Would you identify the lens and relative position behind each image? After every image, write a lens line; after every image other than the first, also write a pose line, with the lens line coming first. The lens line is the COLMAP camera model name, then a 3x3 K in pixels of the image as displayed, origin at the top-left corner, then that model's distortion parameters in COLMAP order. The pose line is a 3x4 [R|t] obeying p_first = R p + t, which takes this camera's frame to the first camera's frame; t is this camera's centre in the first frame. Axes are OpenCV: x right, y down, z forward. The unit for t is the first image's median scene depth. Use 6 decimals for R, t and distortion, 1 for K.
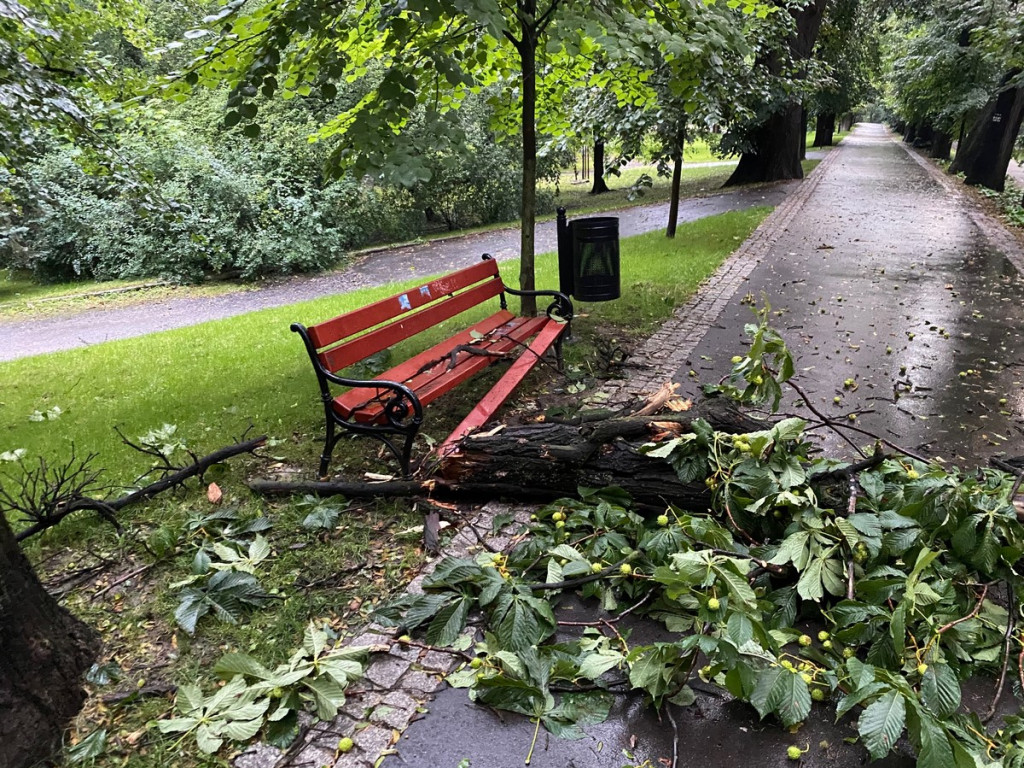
lens RADIAL K [[786.0, 0, 509.8], [0, 786.0, 384.9], [0, 0, 1]] dist [0.010082, -0.014348]
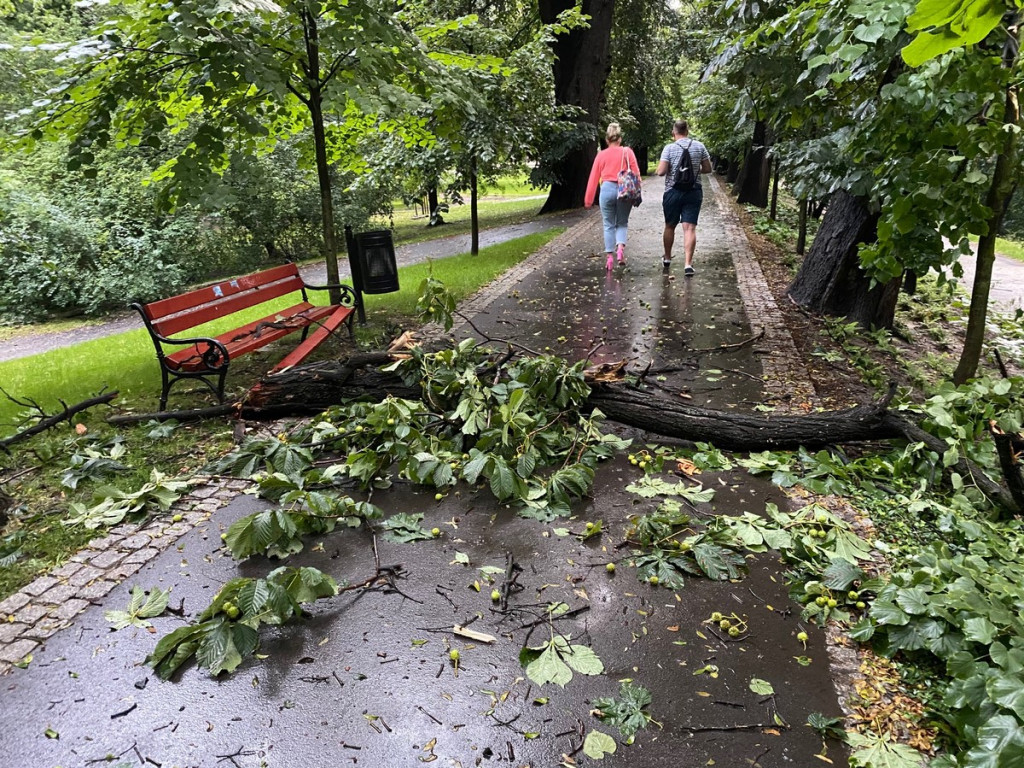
lens RADIAL K [[786.0, 0, 512.0], [0, 786.0, 384.8], [0, 0, 1]] dist [0.010082, -0.014348]
pose [[0.983000, -0.077064, 0.166653, 0.102112], [0.084613, 0.995663, -0.038672, 0.121822], [-0.162950, 0.052116, 0.985257, -0.344379]]
